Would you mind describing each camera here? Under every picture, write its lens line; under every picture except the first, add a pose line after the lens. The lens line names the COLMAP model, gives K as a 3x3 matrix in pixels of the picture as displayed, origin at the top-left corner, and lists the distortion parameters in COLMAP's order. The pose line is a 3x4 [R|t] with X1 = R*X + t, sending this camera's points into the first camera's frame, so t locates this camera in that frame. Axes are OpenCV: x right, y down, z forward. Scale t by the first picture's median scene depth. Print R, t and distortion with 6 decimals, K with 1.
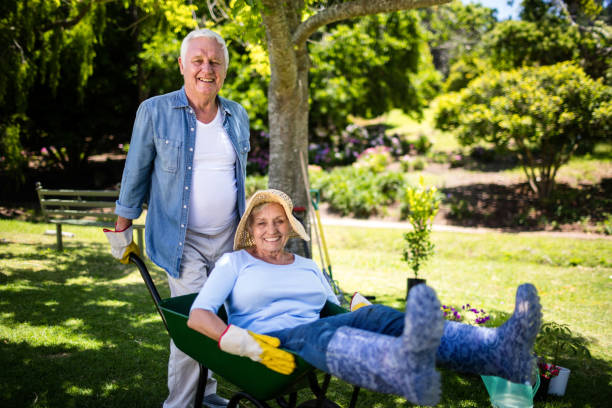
lens RADIAL K [[540.5, 0, 319.7], [0, 540.5, 202.8], [0, 0, 1]] dist [-0.044696, 0.005193]
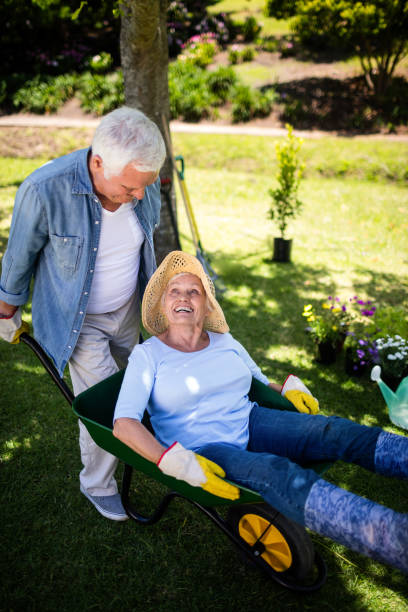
lens RADIAL K [[540.5, 0, 204.0], [0, 540.5, 306.0], [0, 0, 1]] dist [-0.044696, 0.005193]
pose [[0.994716, -0.059942, 0.083351, -0.047212], [0.026880, 0.935595, 0.352050, -0.086697], [-0.099086, -0.347949, 0.932263, 0.068209]]
